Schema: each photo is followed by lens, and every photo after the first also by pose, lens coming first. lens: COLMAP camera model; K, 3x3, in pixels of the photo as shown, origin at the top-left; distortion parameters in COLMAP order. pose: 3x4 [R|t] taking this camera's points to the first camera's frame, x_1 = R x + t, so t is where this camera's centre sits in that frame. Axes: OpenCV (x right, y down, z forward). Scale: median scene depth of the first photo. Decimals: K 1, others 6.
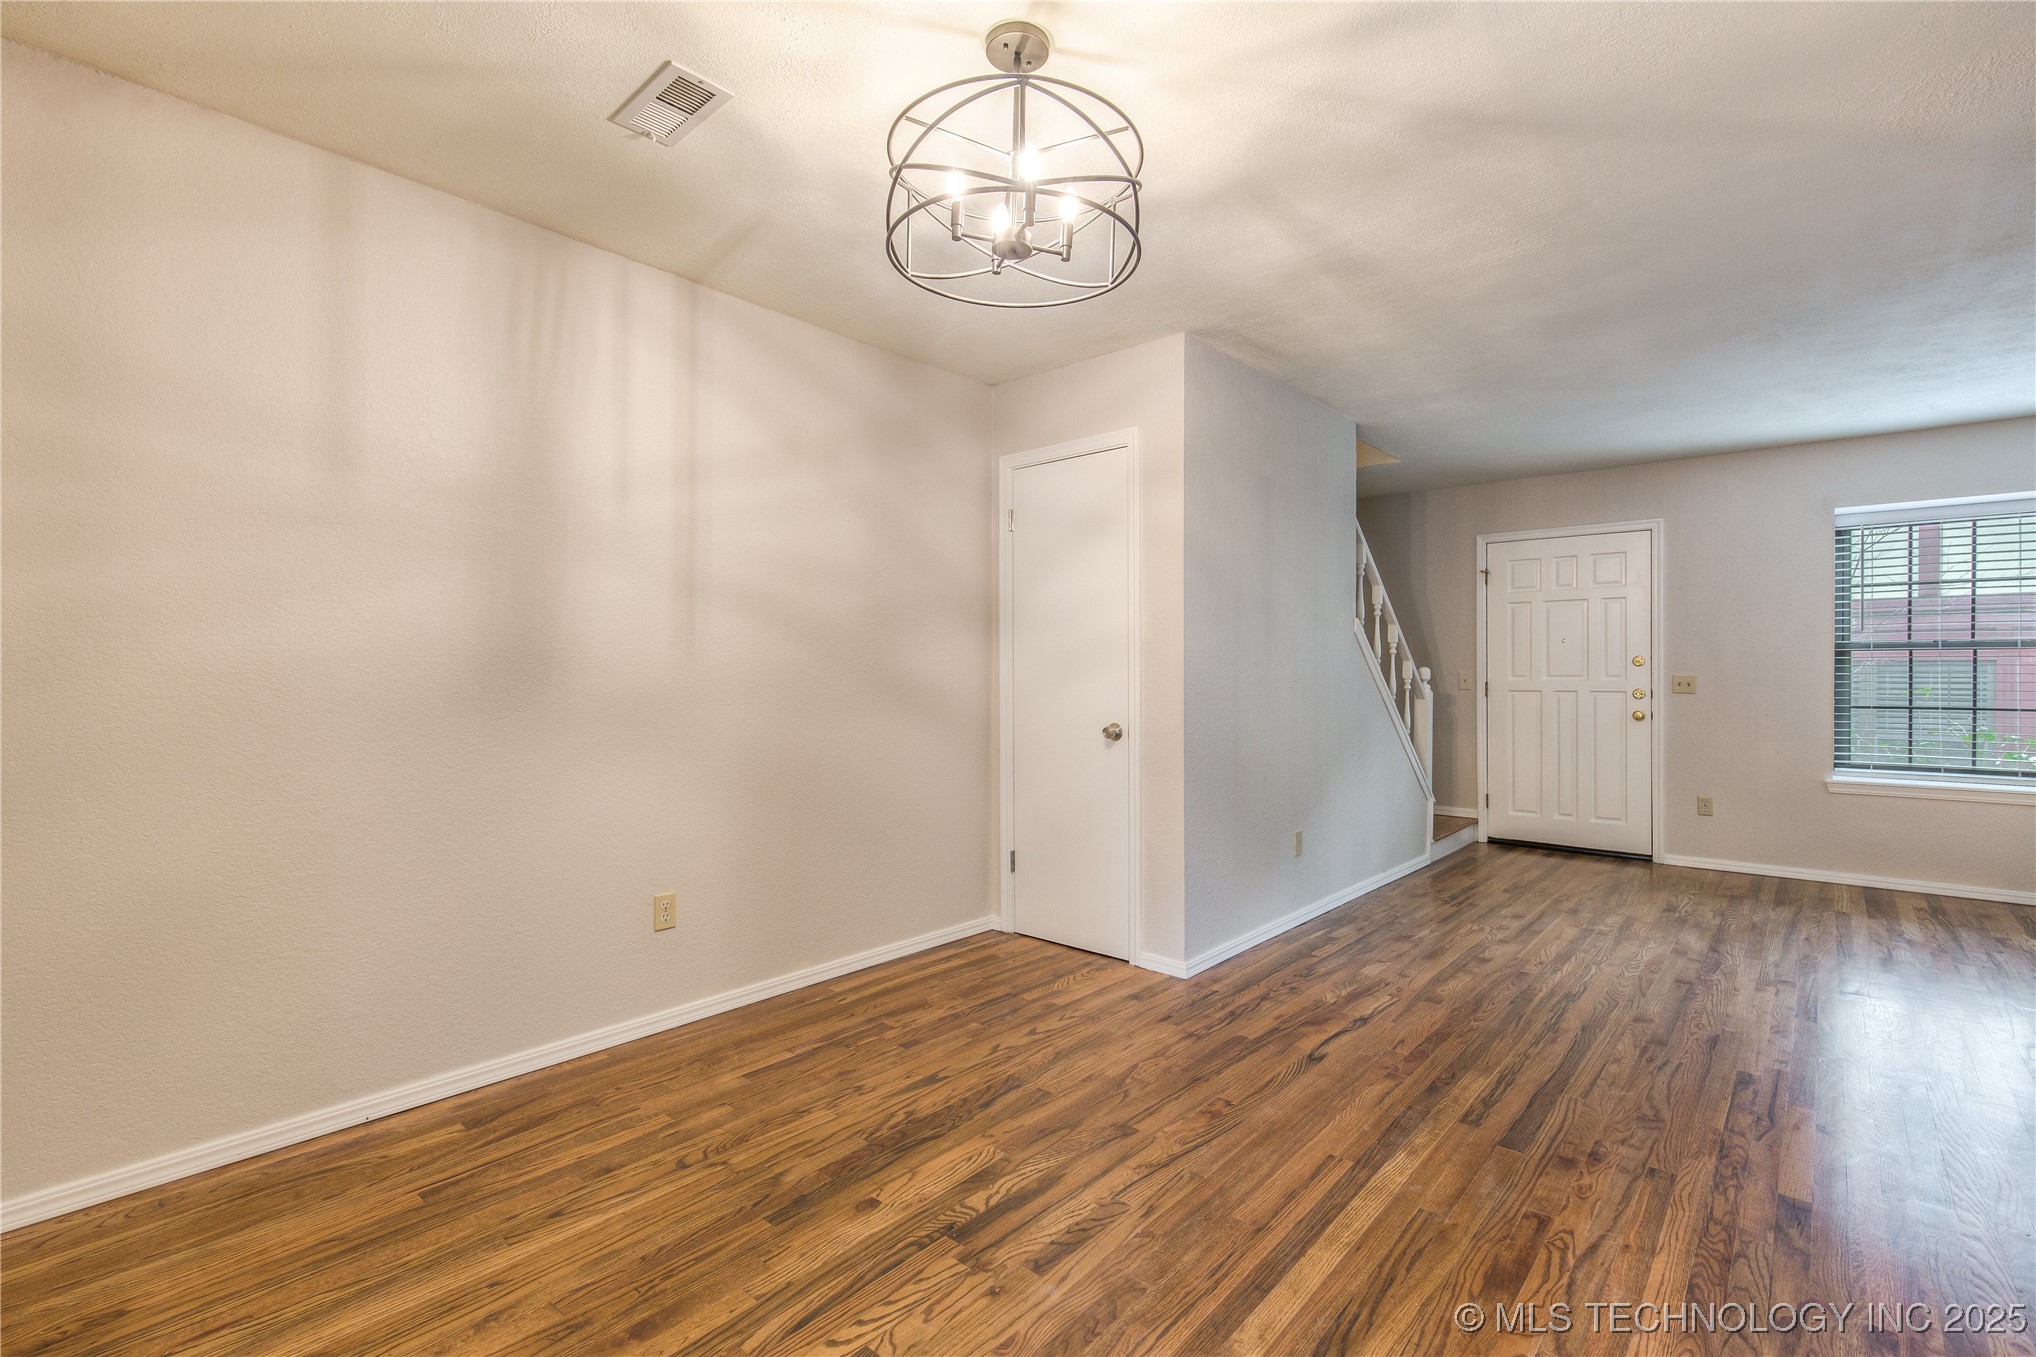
lens RADIAL K [[923.4, 0, 994.9], [0, 923.4, 681.7], [0, 0, 1]] dist [0.007733, -0.001659]
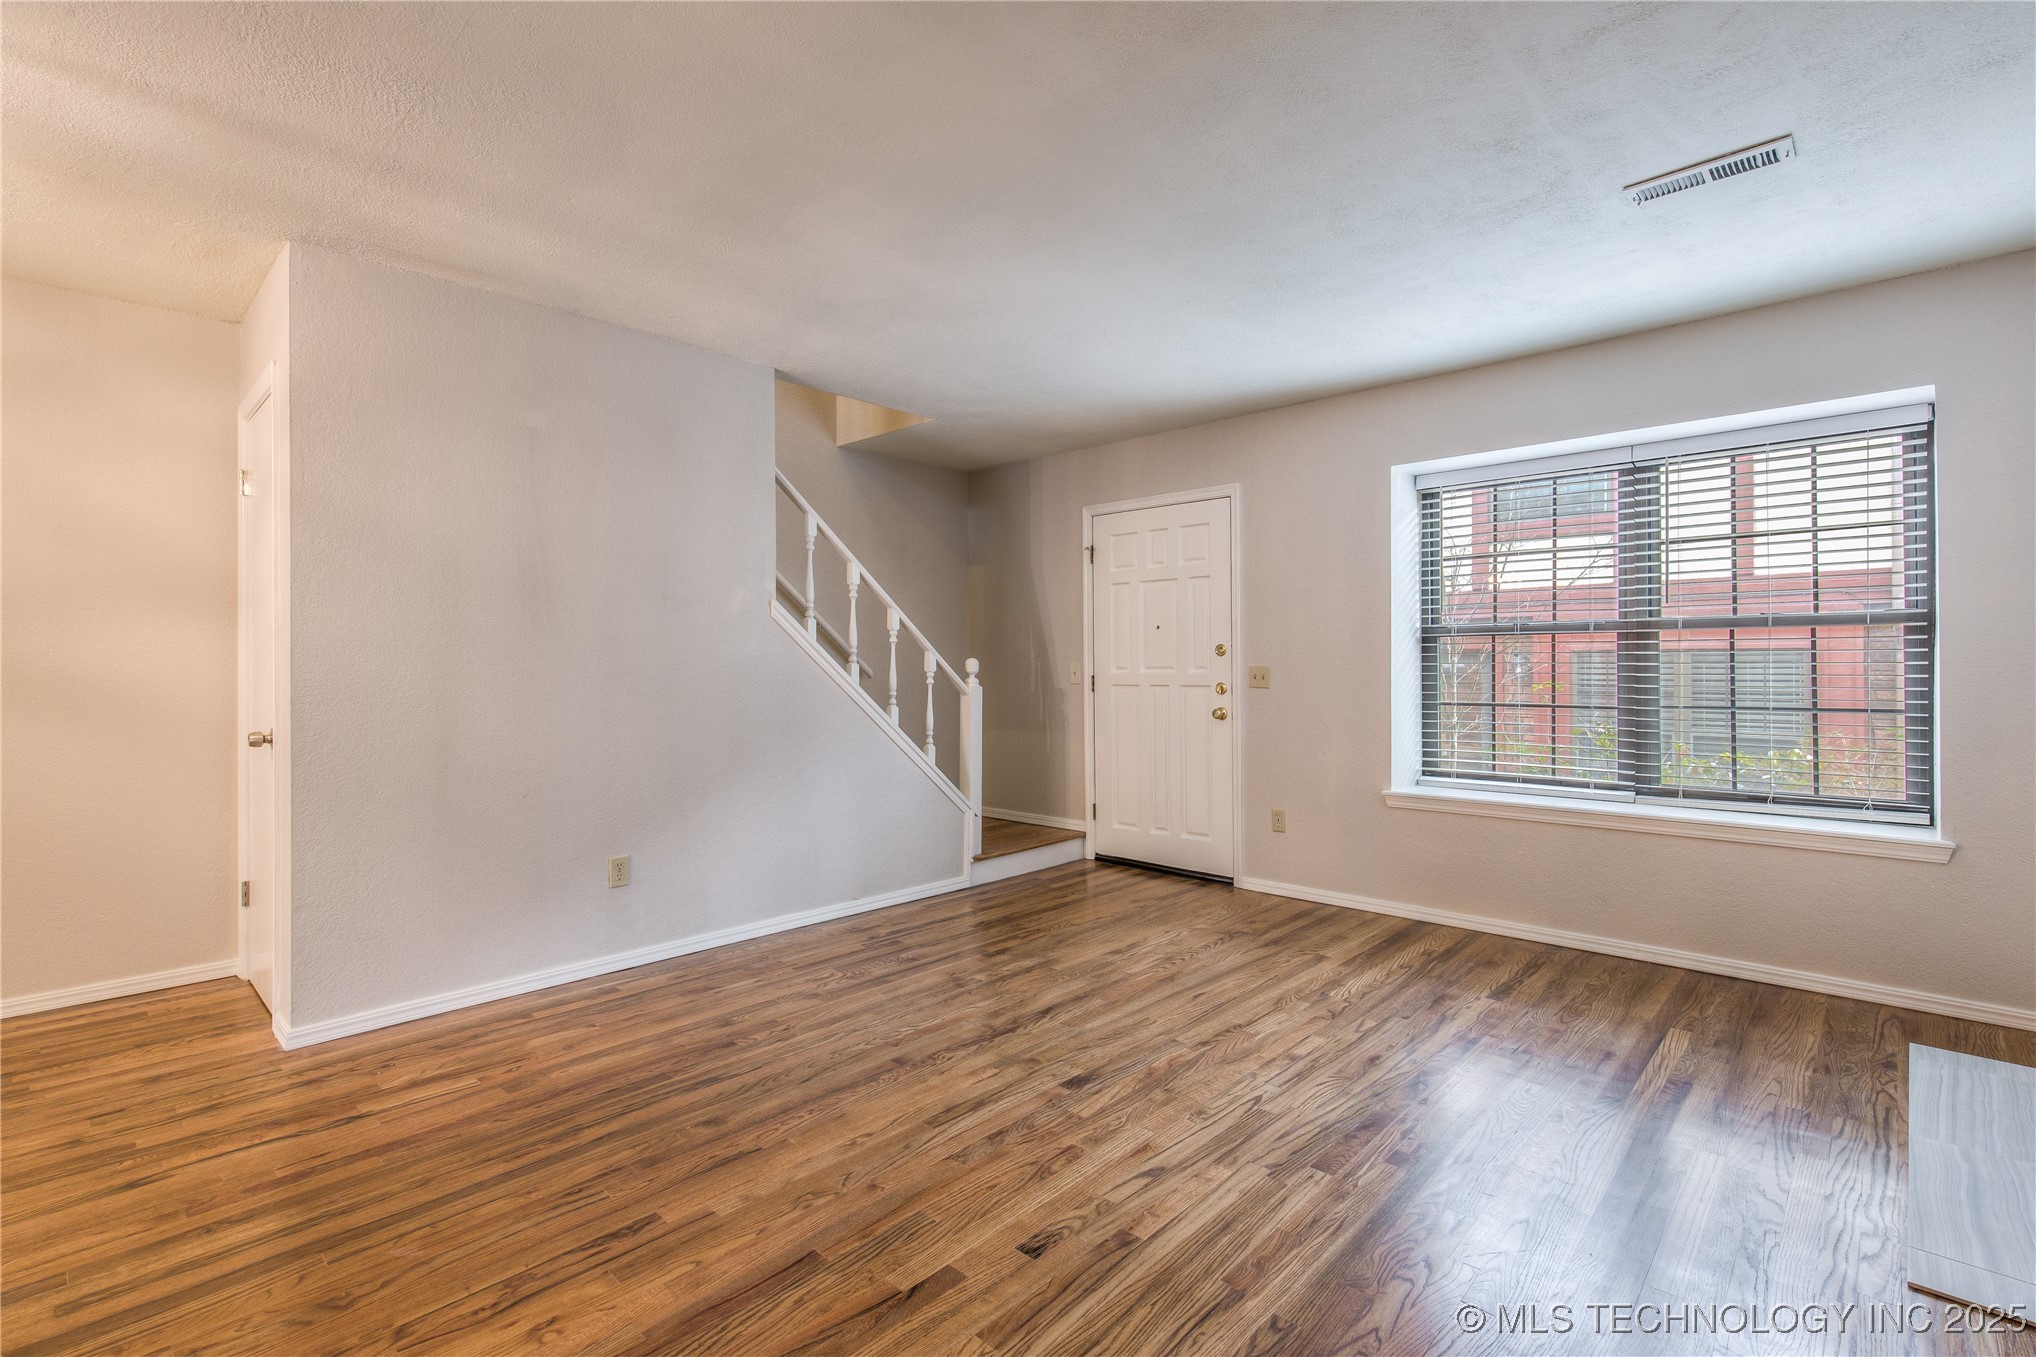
lens RADIAL K [[923.4, 0, 986.2], [0, 923.4, 692.8], [0, 0, 1]] dist [0.007733, -0.001659]
pose [[0.999093, -0.003679, -0.042422, 0.788266], [0.004504, 0.999802, 0.019364, -0.001471], [0.042342, -0.019538, 0.998912, 0.211972]]
